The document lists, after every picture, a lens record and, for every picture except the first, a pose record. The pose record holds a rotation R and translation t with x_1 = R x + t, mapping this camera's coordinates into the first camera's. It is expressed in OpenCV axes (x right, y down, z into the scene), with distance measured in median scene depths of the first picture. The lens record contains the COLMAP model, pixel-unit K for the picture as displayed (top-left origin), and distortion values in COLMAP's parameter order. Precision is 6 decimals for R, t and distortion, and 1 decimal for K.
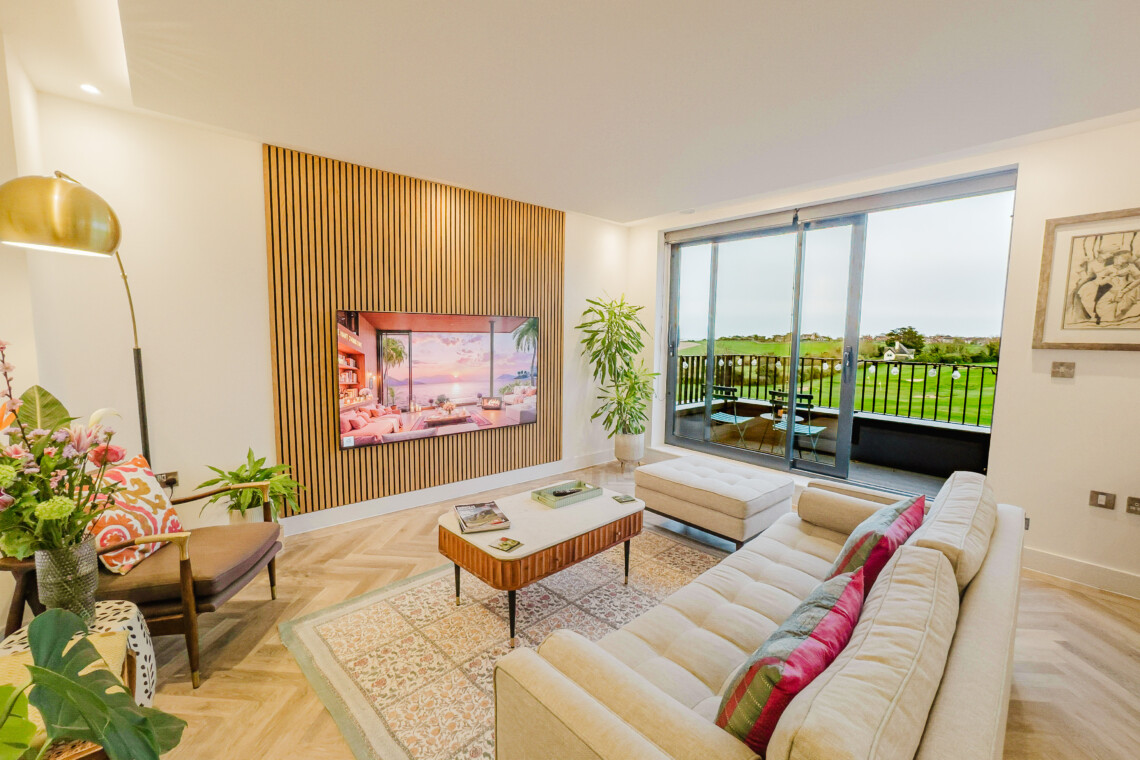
lens RADIAL K [[516.6, 0, 565.1], [0, 516.6, 365.8], [0, 0, 1]] dist [-0.030812, 0.016592]
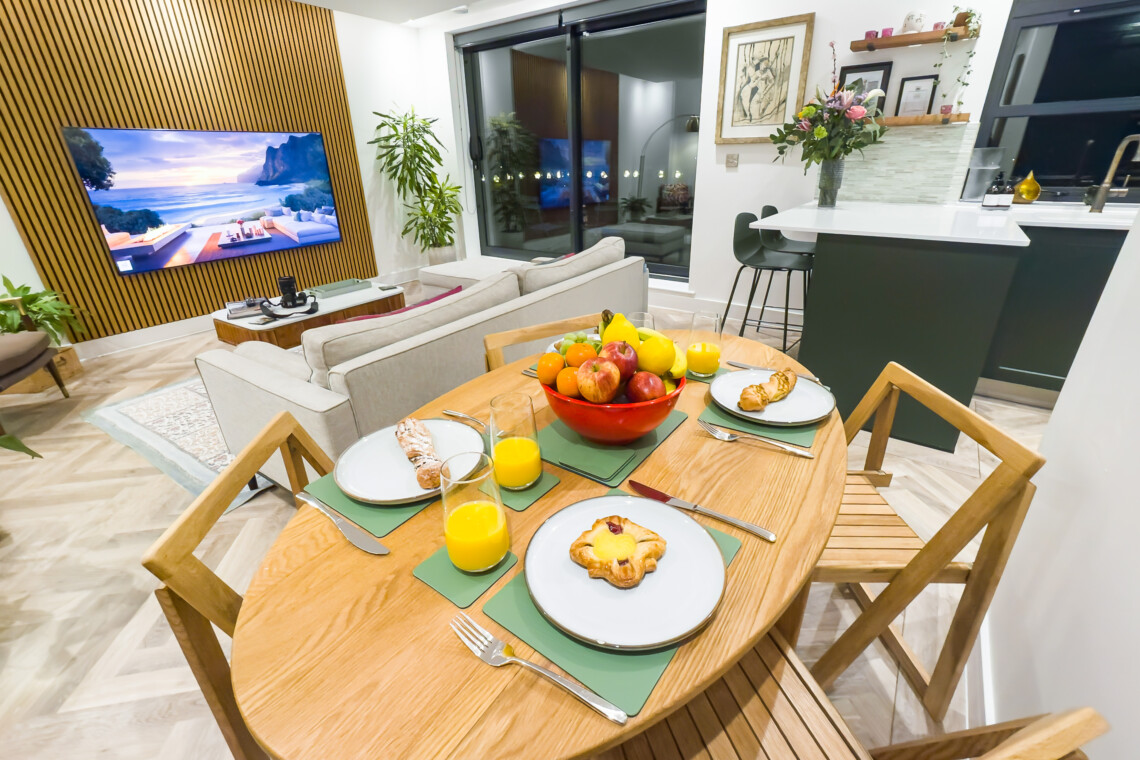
lens RADIAL K [[516.6, 0, 565.1], [0, 516.6, 365.8], [0, 0, 1]] dist [-0.030812, 0.016592]
pose [[0.968570, -0.125760, 0.214610, 0.199826], [0.050289, 0.943964, 0.326194, 0.048404], [-0.243606, -0.305149, 0.920620, -0.232700]]
